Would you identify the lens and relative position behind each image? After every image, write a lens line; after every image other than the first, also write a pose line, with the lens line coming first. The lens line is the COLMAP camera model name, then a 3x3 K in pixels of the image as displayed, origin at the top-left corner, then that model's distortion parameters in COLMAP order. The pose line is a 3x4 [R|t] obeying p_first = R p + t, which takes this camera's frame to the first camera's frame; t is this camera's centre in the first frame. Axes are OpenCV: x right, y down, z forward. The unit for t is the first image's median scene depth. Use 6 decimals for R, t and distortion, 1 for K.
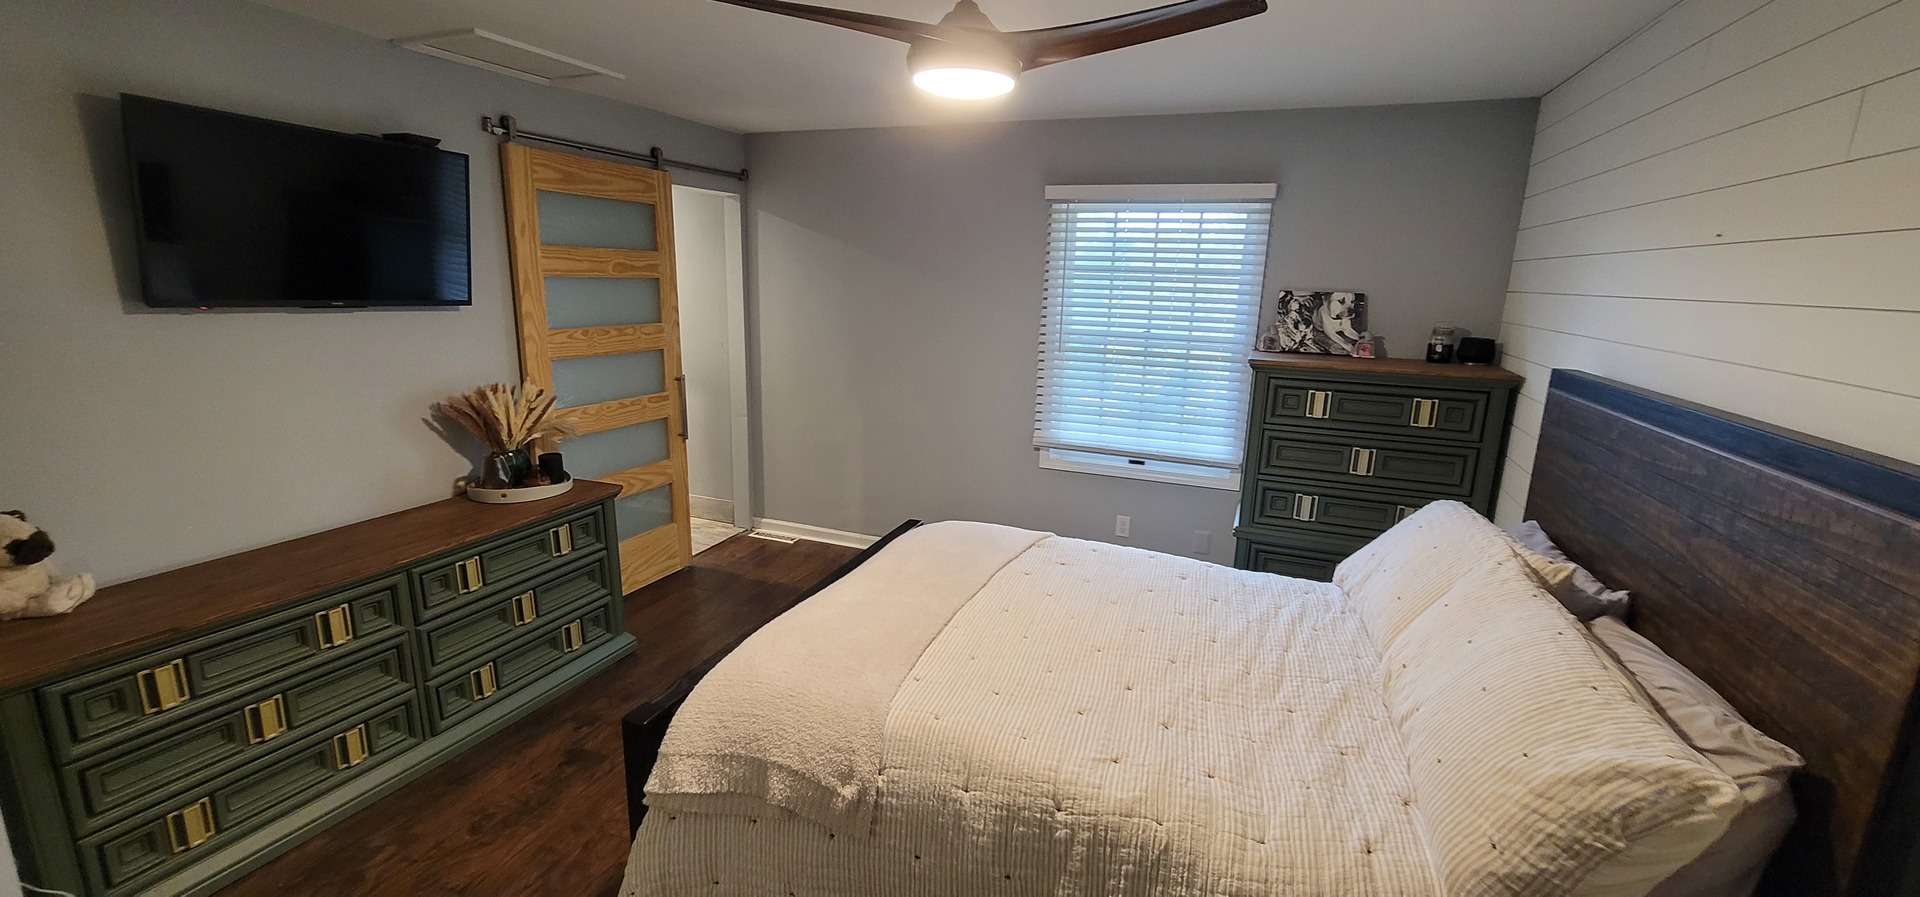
lens RADIAL K [[787.3, 0, 953.7], [0, 787.3, 451.0], [0, 0, 1]] dist [-0.001299, 0.000540]
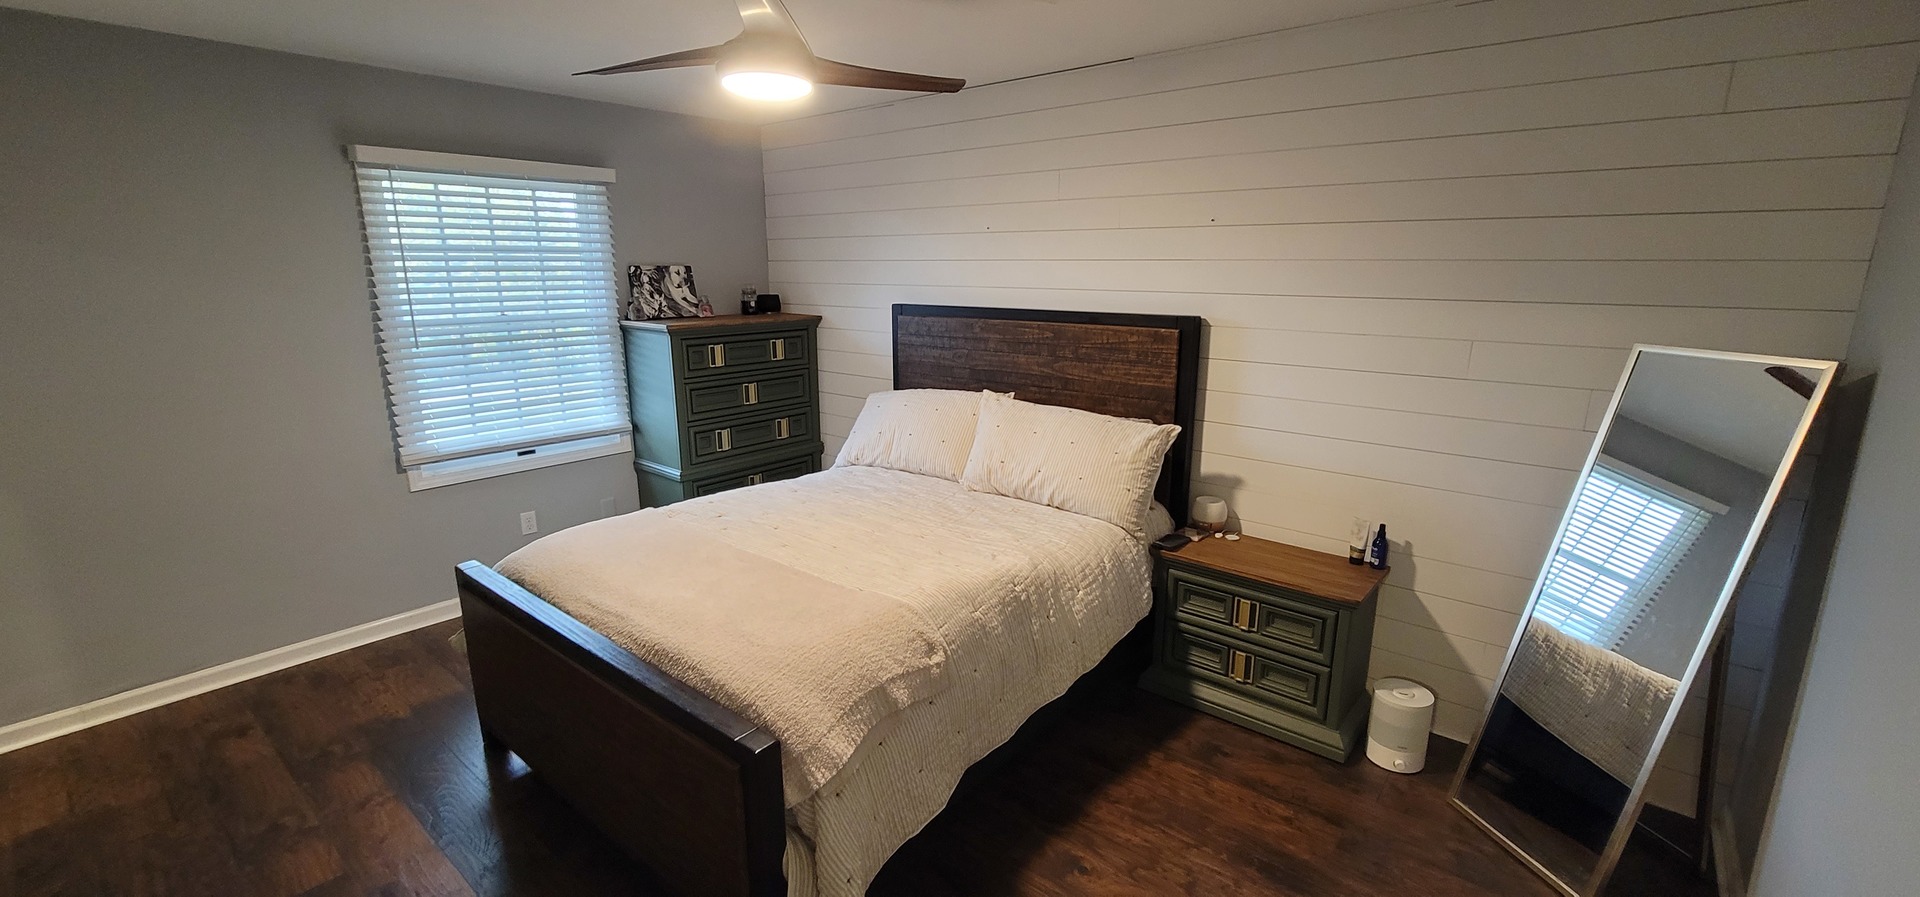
lens RADIAL K [[787.3, 0, 962.9], [0, 787.3, 450.1], [0, 0, 1]] dist [-0.001299, 0.000540]
pose [[0.311993, -0.248628, 0.916976, -0.547113], [0.220232, 0.957790, 0.184763, -0.055486], [-0.924207, 0.144302, 0.353580, 0.204391]]
